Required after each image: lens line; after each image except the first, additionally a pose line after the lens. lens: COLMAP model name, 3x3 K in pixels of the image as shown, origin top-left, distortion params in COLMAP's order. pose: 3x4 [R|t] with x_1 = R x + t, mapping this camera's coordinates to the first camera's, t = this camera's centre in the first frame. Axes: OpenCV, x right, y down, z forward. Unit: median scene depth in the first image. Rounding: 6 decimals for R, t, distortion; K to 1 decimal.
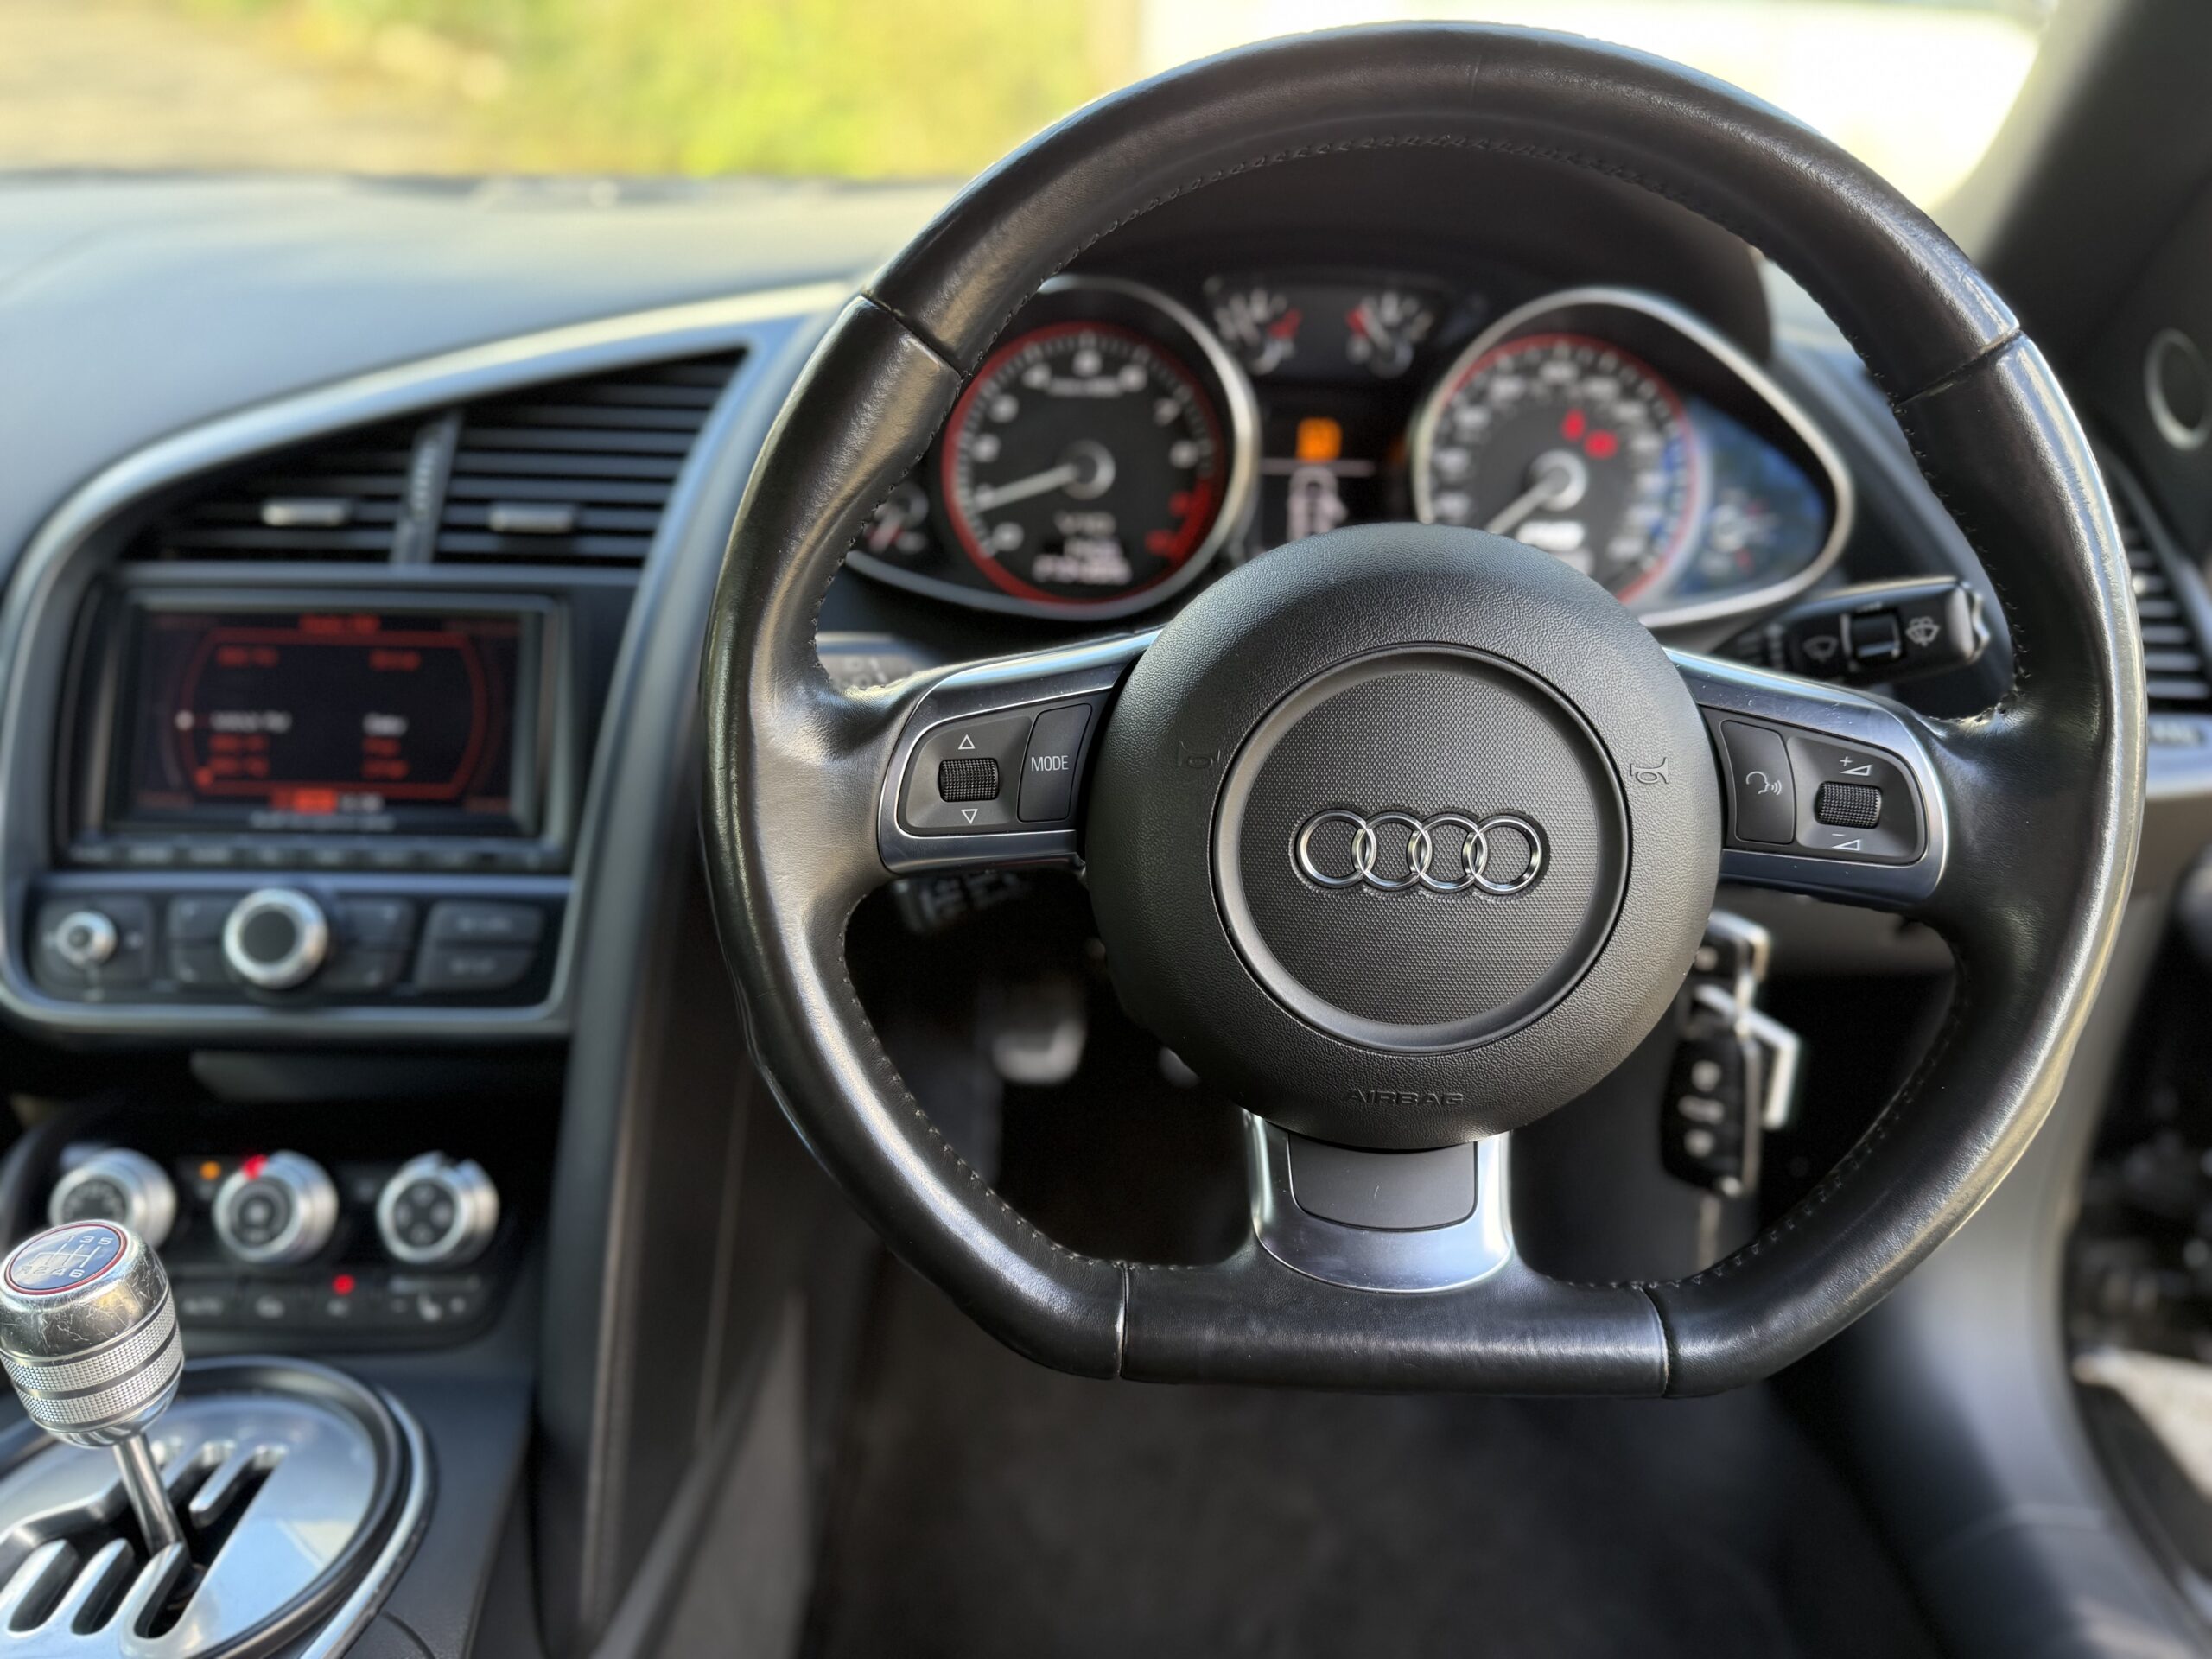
lens RADIAL K [[1643.9, 0, 1090.2], [0, 1643.9, 831.0], [0, 0, 1]] dist [0.023006, -0.028043]
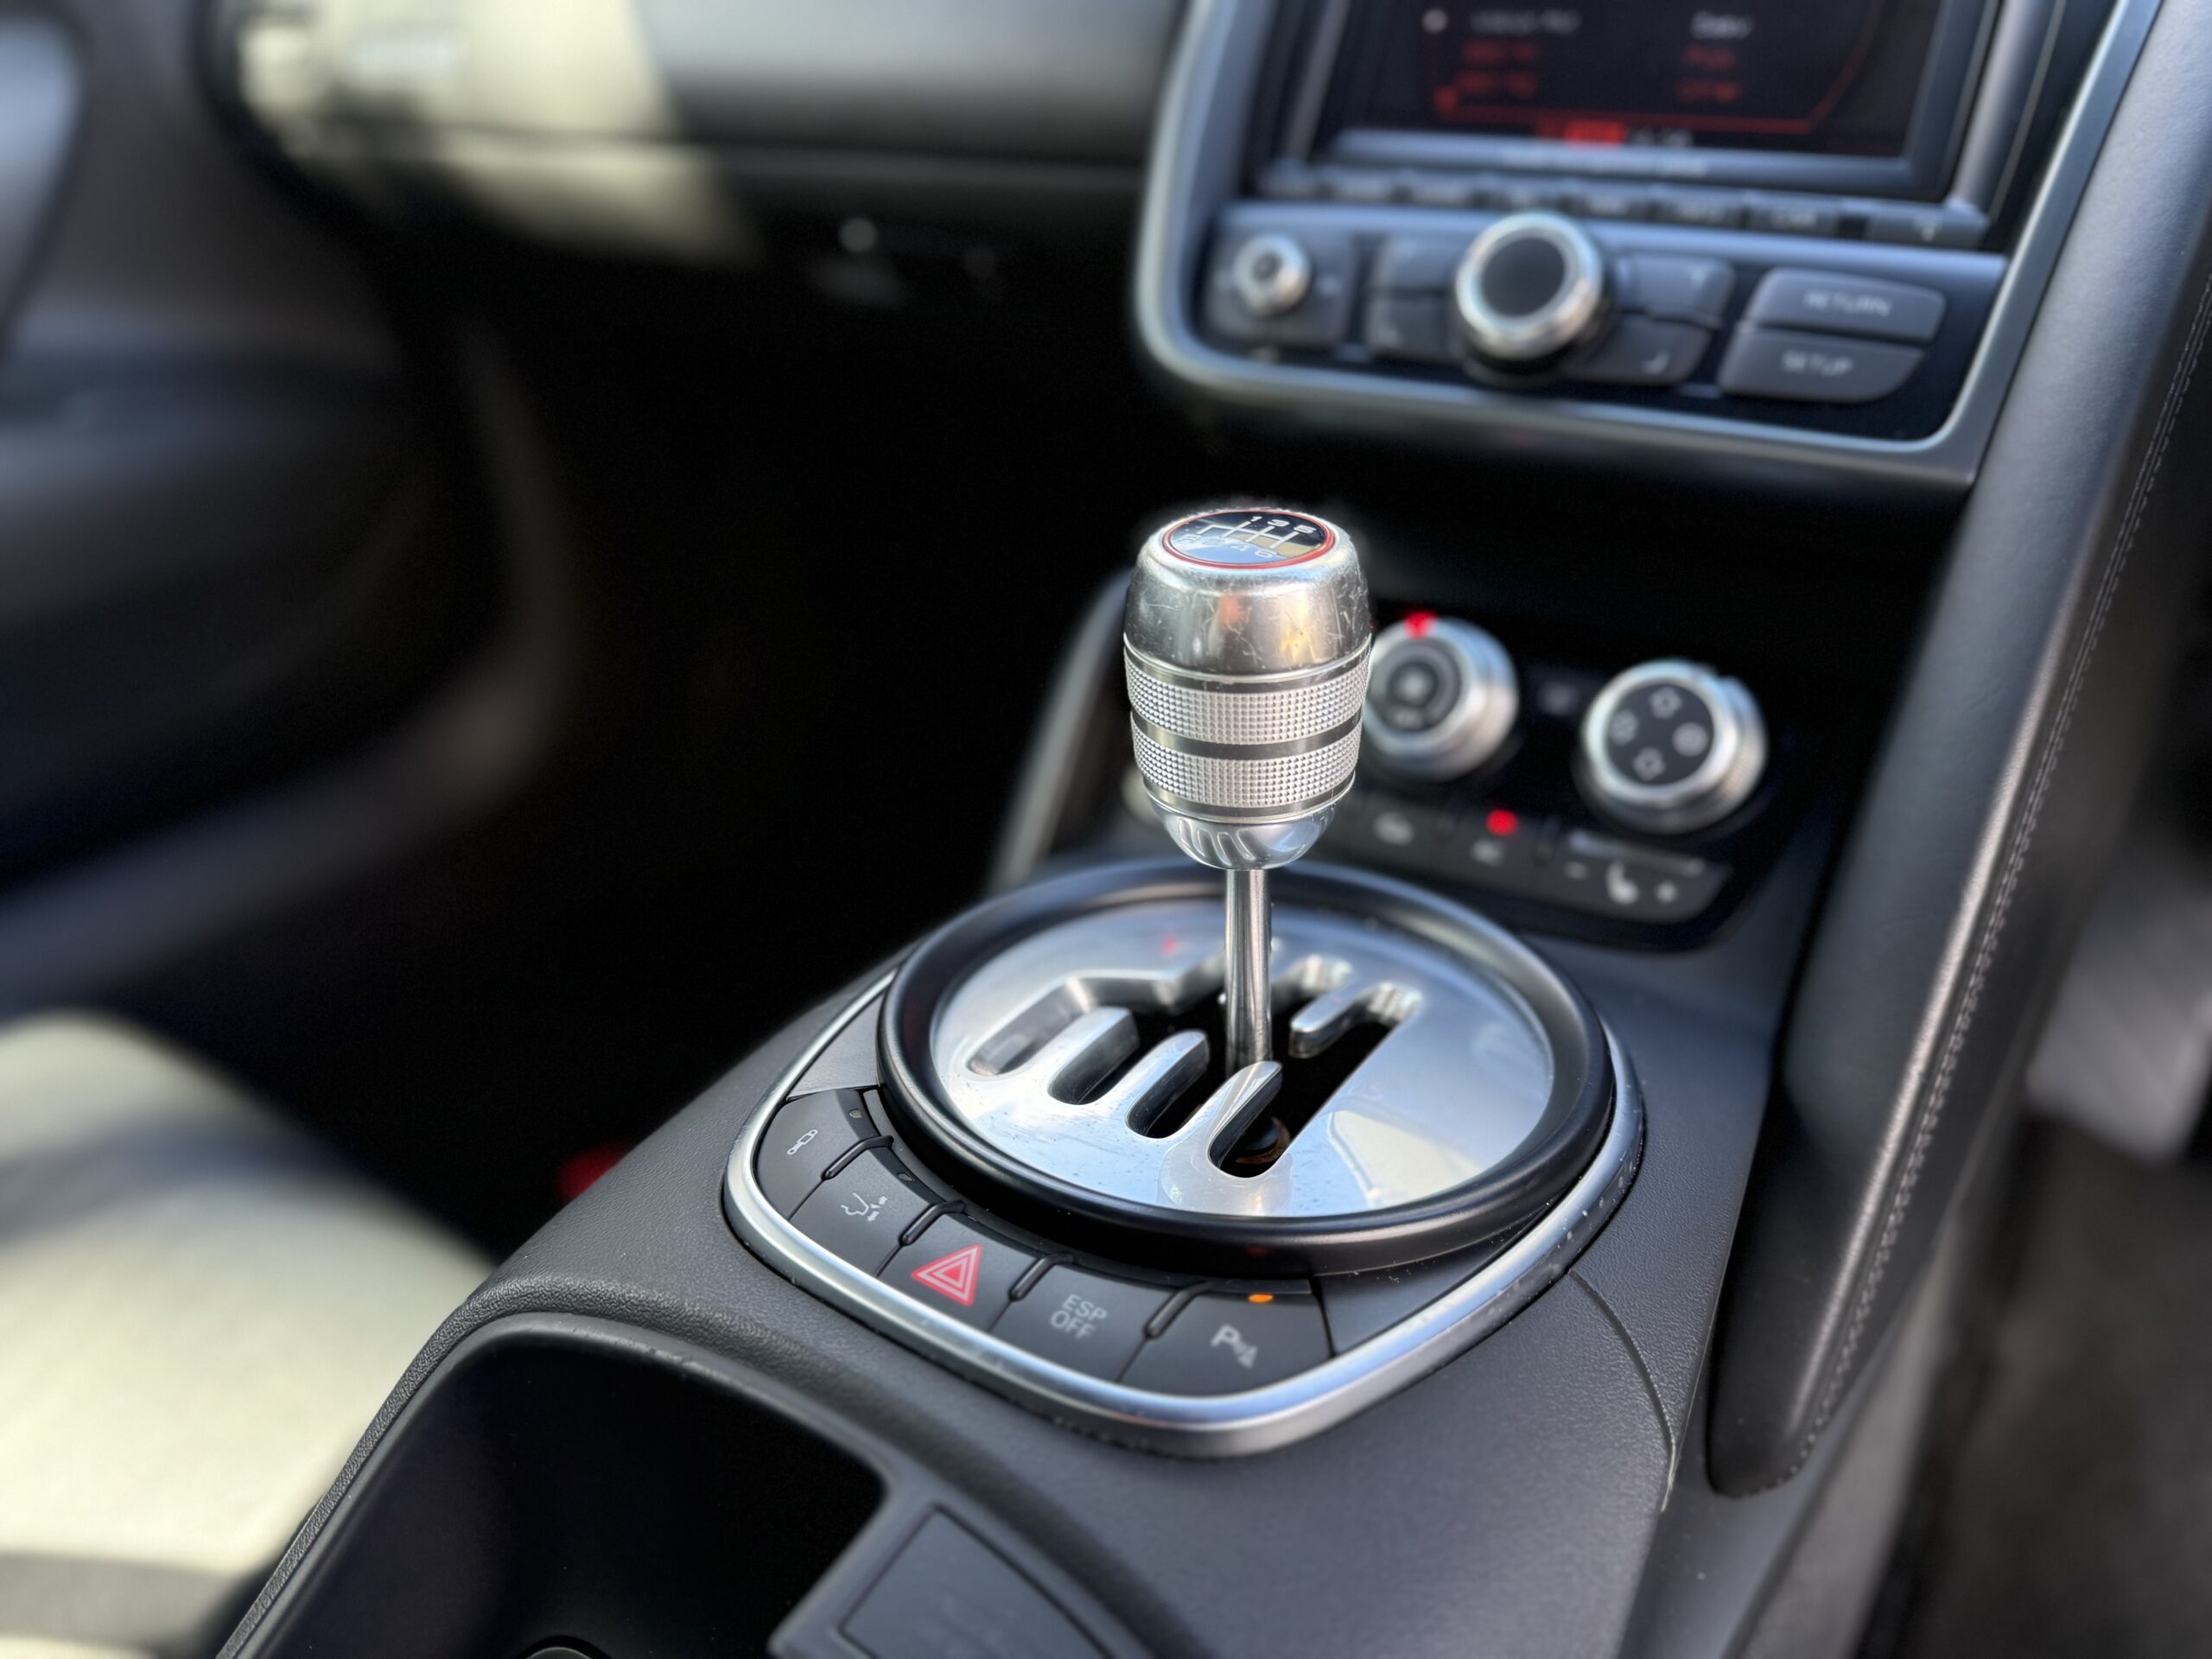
lens RADIAL K [[1643.9, 0, 1090.2], [0, 1643.9, 831.0], [0, 0, 1]] dist [0.023006, -0.028043]
pose [[0.834389, 0.229706, -0.501029, -0.254736], [-0.191340, 0.973203, 0.127535, 0.225249], [0.516899, -0.010546, 0.855982, 0.335468]]
